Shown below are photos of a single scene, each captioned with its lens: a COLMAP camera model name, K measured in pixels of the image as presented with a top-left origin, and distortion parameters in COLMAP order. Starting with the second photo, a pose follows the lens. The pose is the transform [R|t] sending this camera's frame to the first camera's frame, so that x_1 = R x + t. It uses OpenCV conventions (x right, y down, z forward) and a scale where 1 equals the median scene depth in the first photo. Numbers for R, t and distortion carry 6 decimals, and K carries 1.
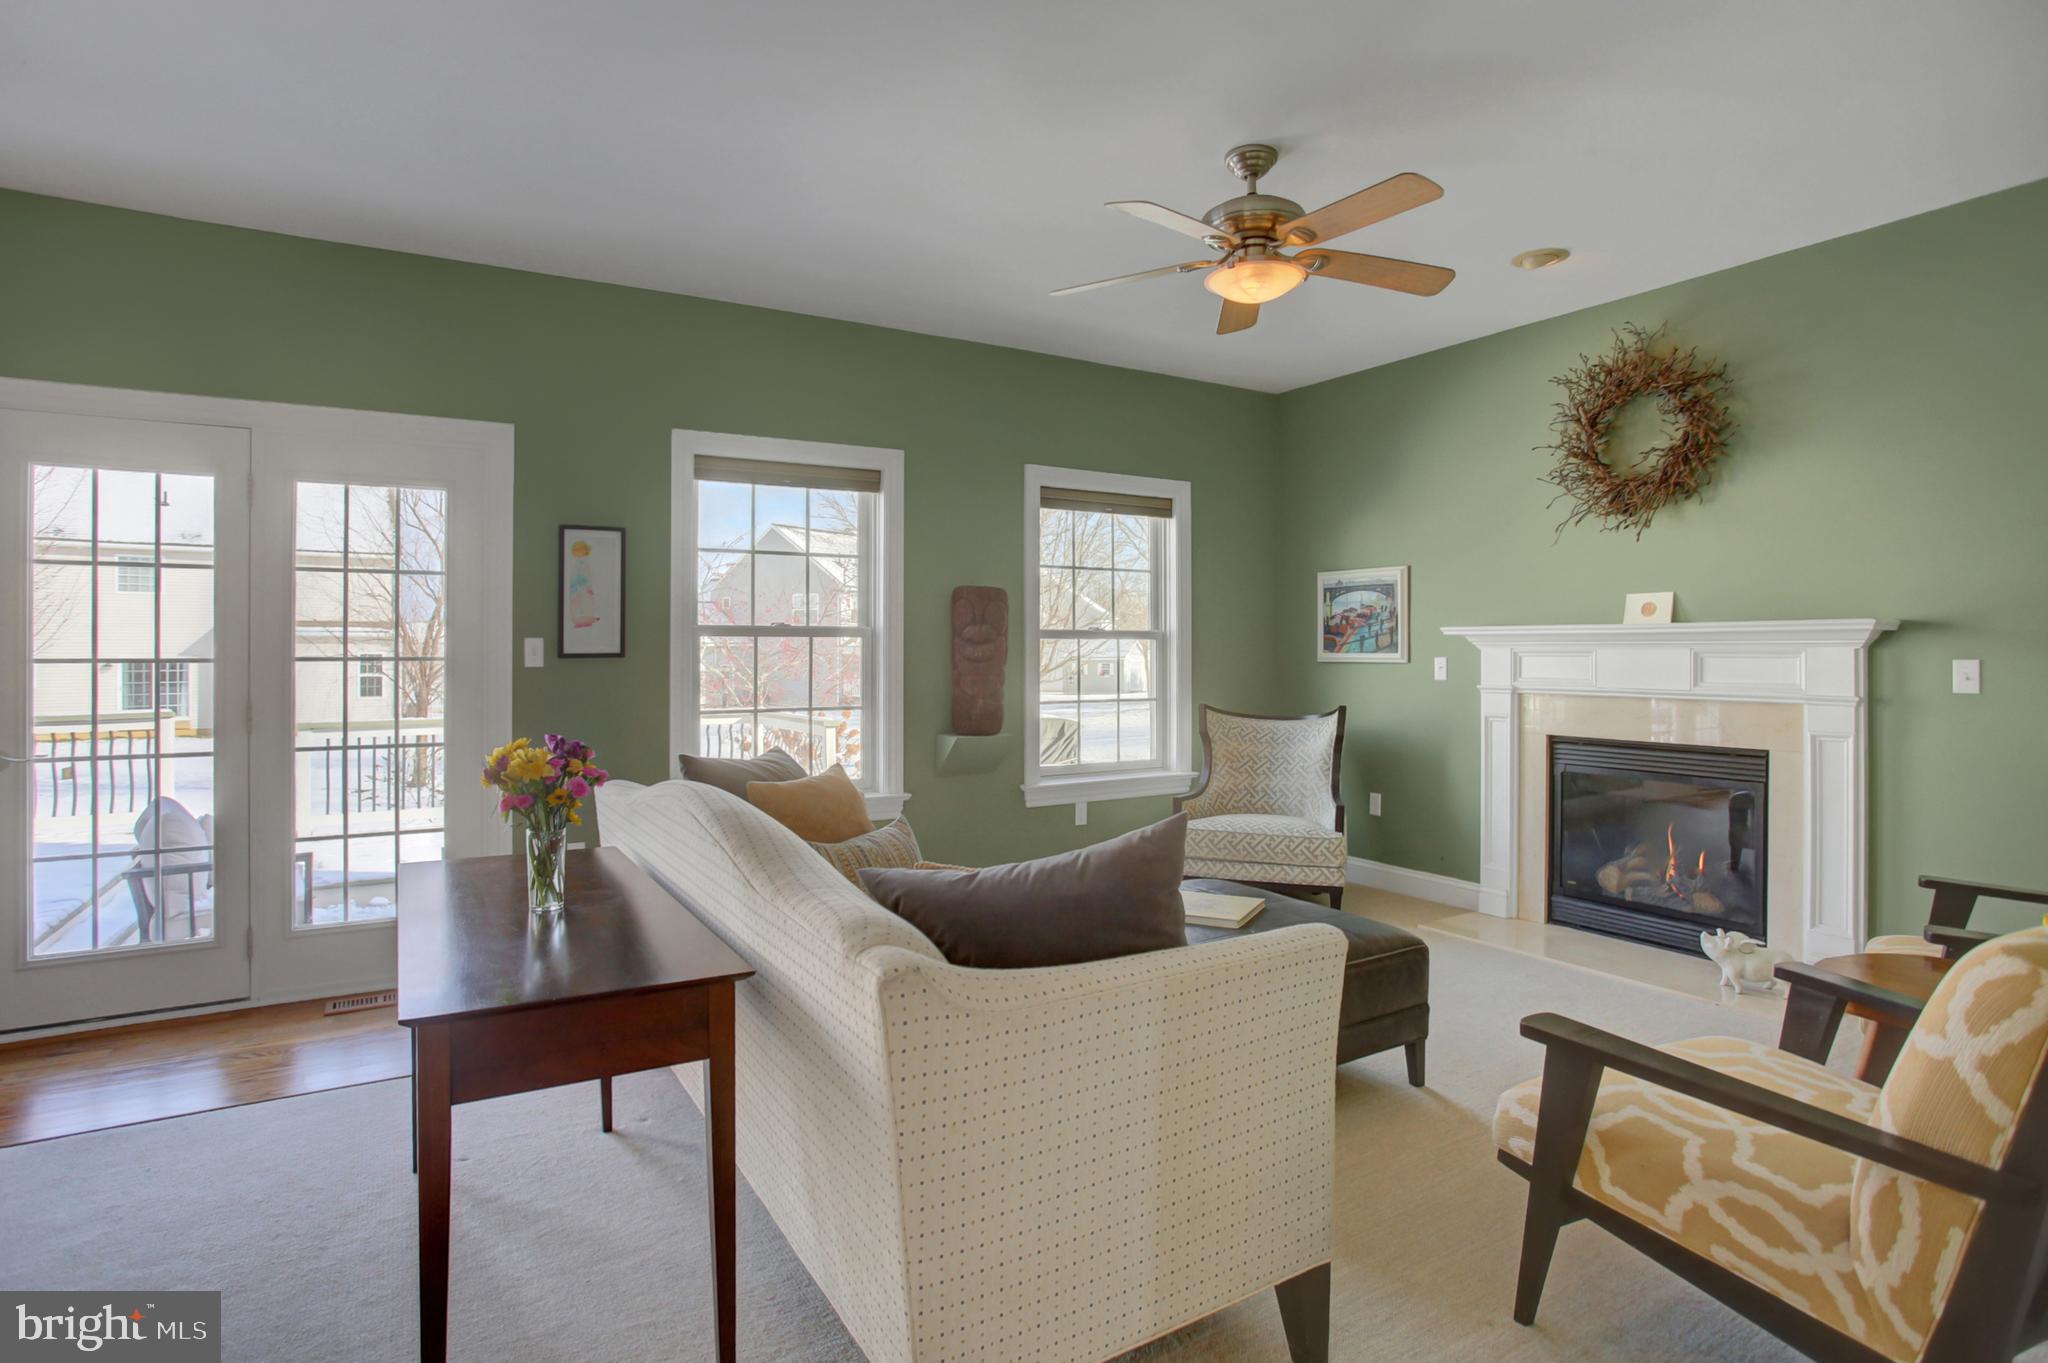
lens RADIAL K [[1044.9, 0, 1021.8], [0, 1044.9, 663.0], [0, 0, 1]] dist [-0.090631, 0.047278]
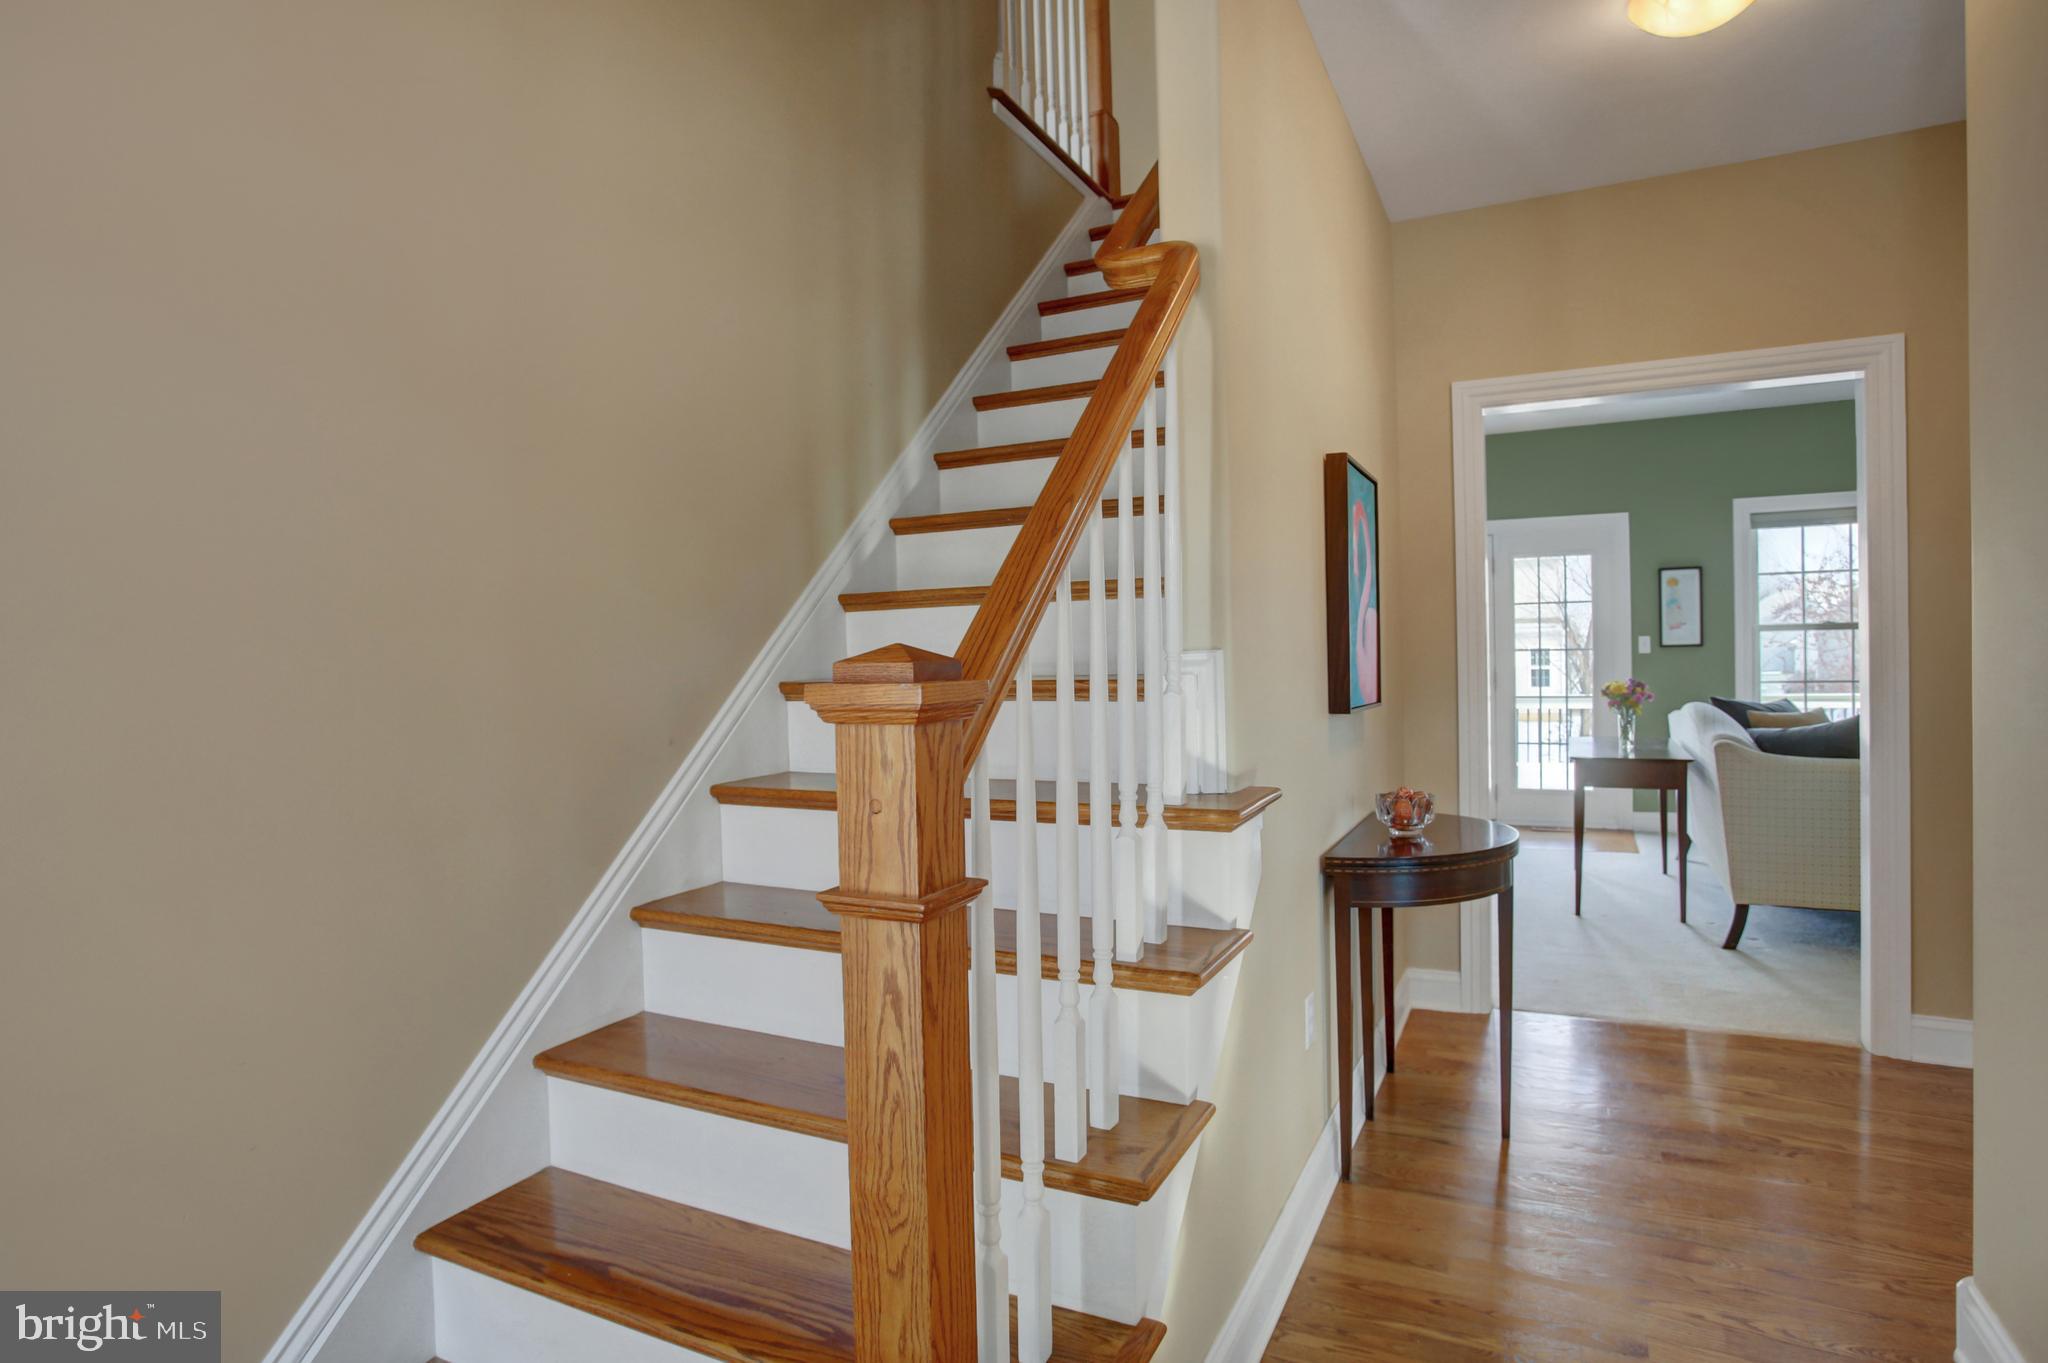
lens RADIAL K [[1115.8, 0, 1015.9], [0, 1115.8, 656.2], [0, 0, 1]] dist [-0.032039, 0.000162]
pose [[0.532943, -0.011055, -0.846079, 0.479088], [0.010043, 0.999927, -0.006739, 0.010064], [0.846092, -0.004906, 0.533015, -0.792491]]
